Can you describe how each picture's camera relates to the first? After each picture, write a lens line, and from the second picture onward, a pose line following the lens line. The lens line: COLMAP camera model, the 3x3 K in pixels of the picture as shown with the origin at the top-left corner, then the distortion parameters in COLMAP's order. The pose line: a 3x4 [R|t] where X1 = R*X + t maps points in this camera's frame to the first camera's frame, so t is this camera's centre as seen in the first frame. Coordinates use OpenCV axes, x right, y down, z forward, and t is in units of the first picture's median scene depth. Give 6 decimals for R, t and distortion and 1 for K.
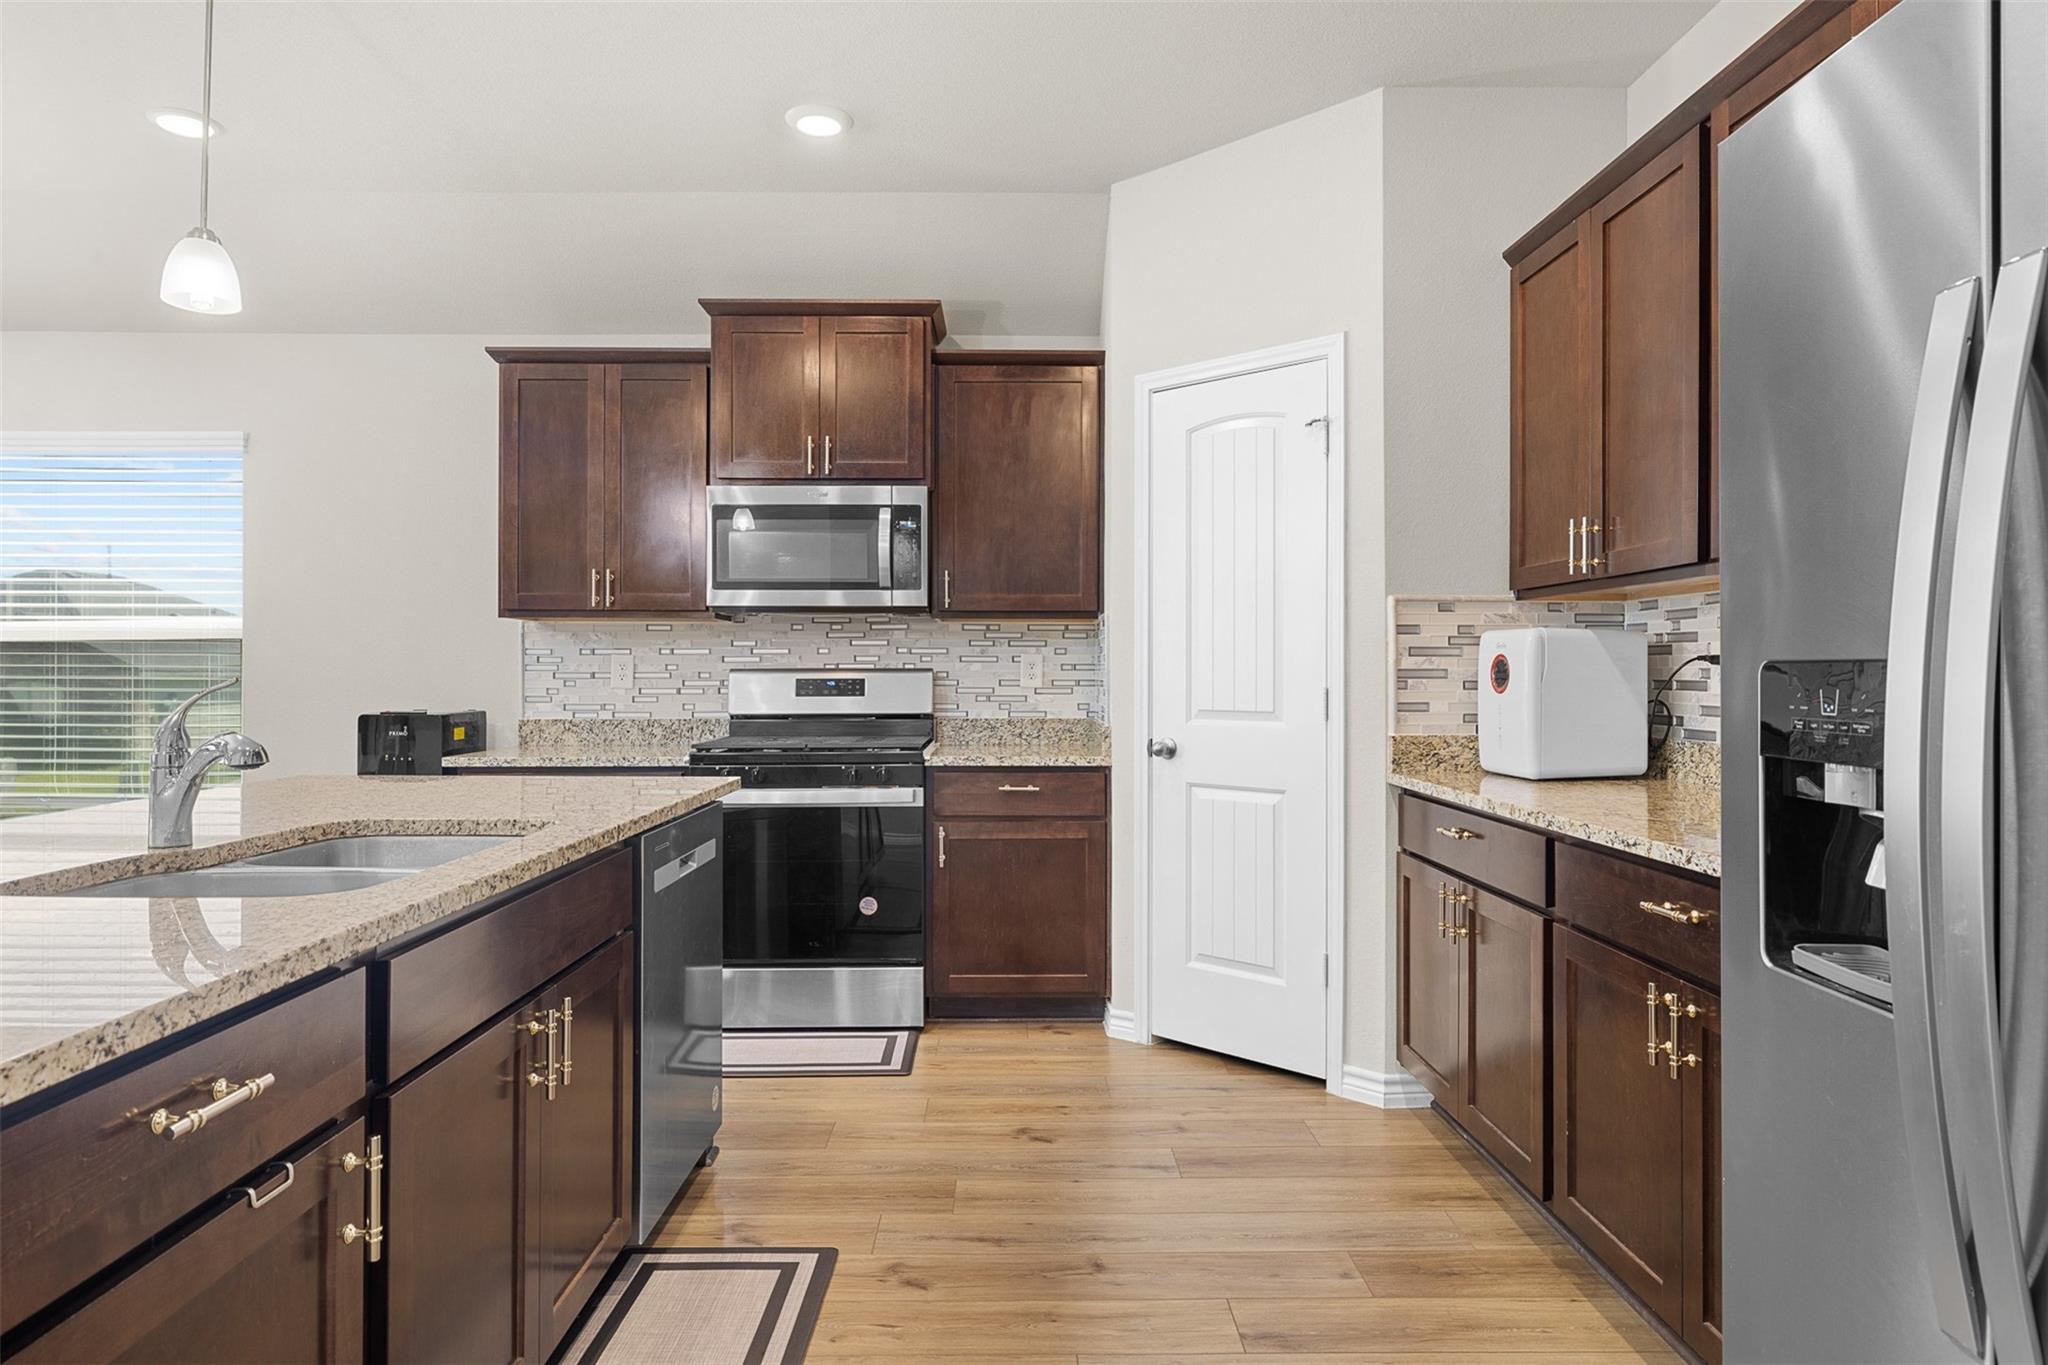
lens RADIAL K [[1196.8, 0, 1020.9], [0, 1196.8, 669.2], [0, 0, 1]] dist [-0.005700, -0.001084]
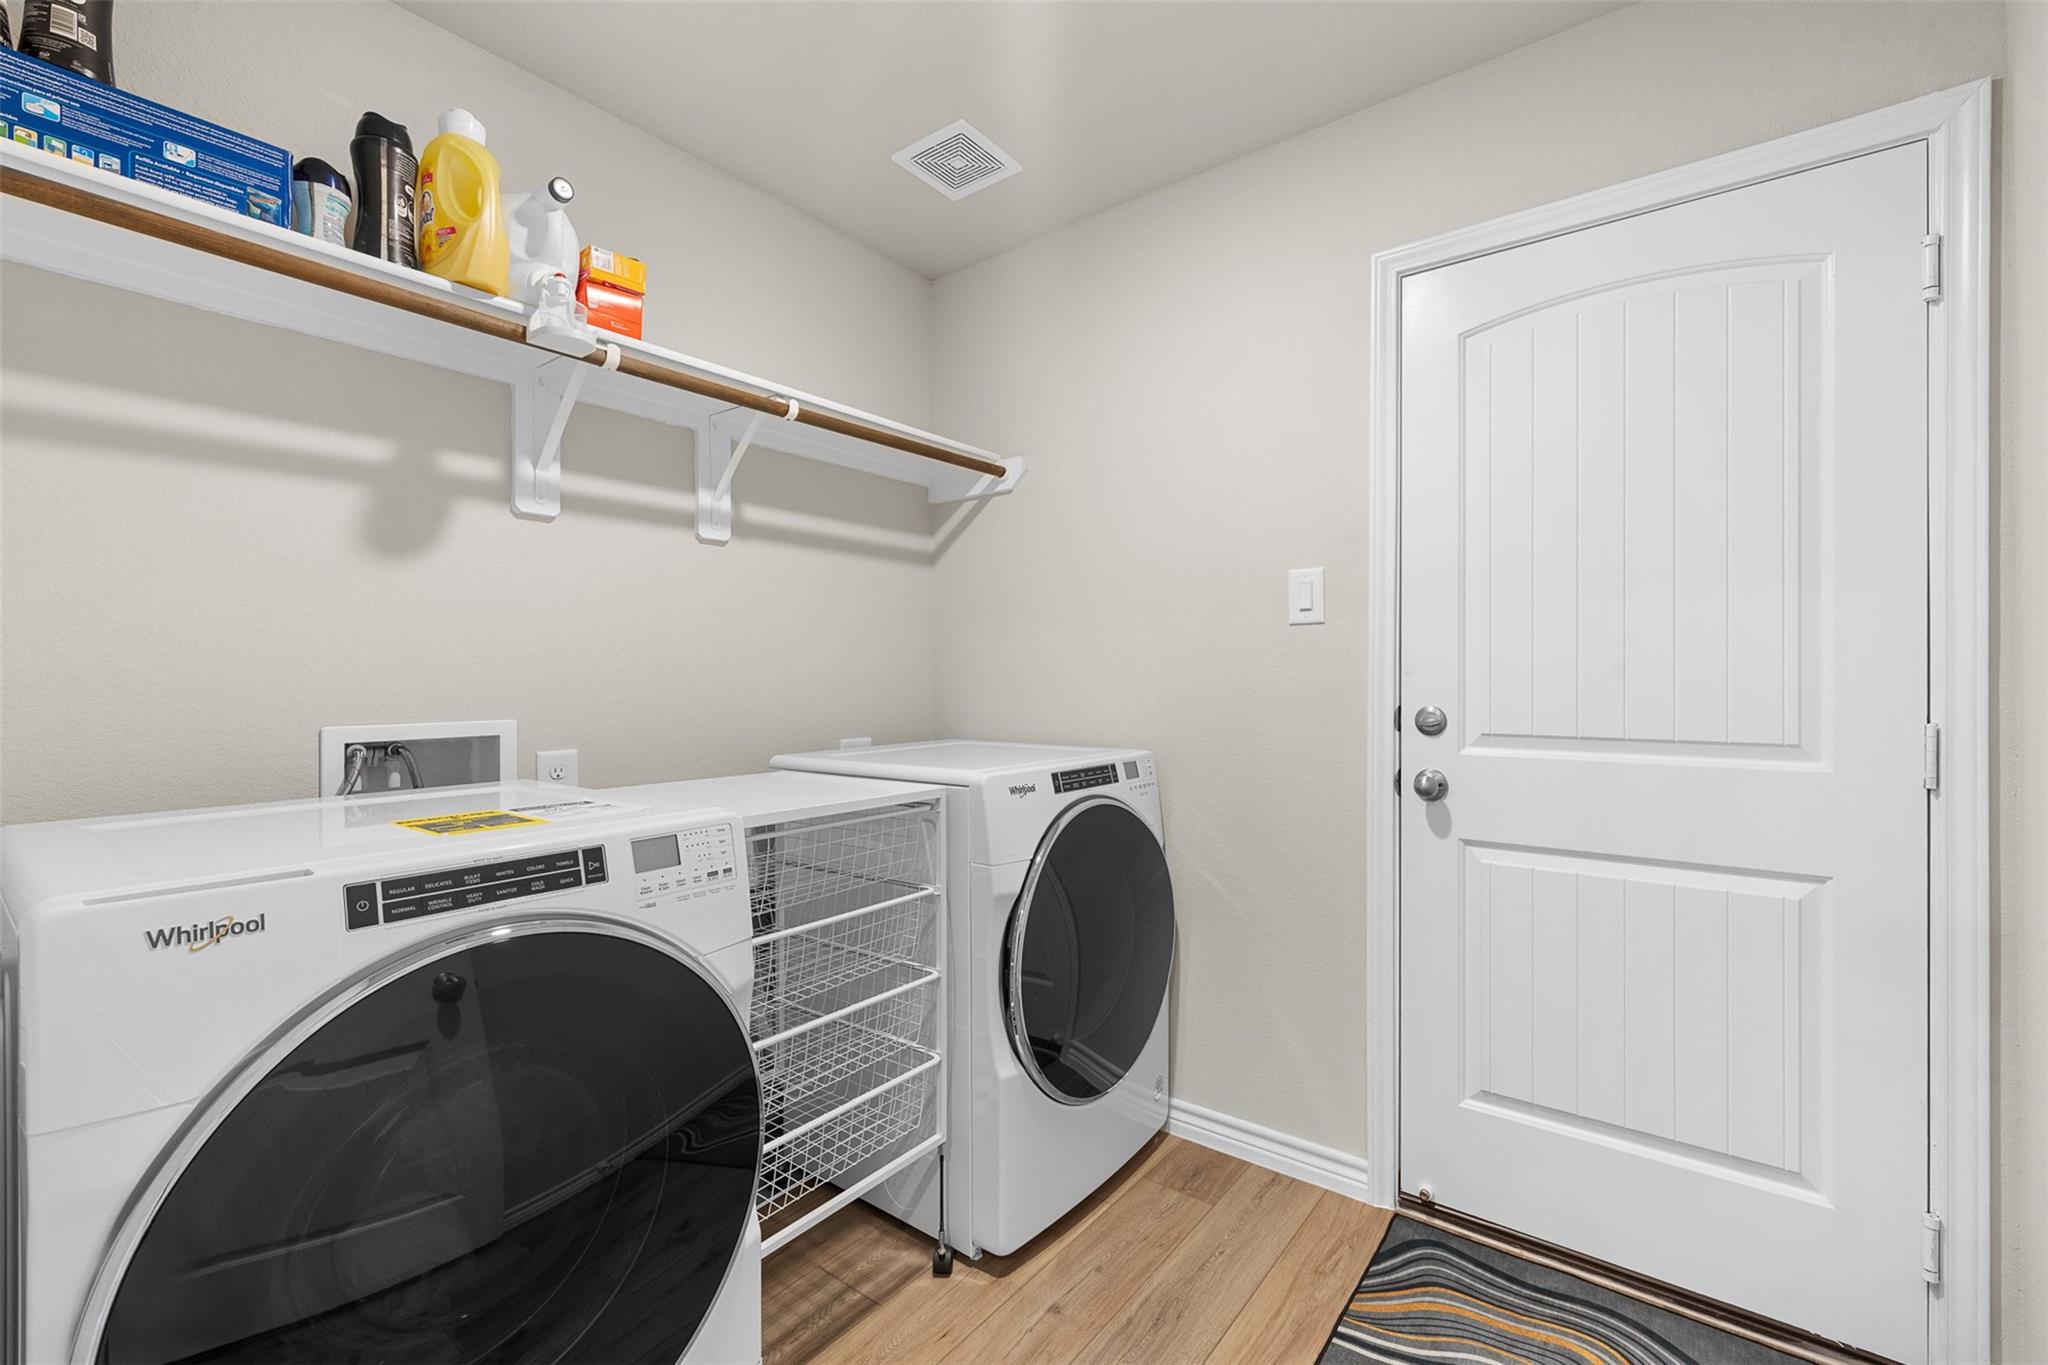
lens RADIAL K [[858.3, 0, 1026.0], [0, 858.3, 671.7], [0, 0, 1]] dist [0.000576, 0.000030]
pose [[0.980774, -0.006901, 0.195023, -0.197223], [0.004265, 0.999894, 0.013937, -0.011105], [-0.195099, -0.012837, 0.980700, 0.542776]]
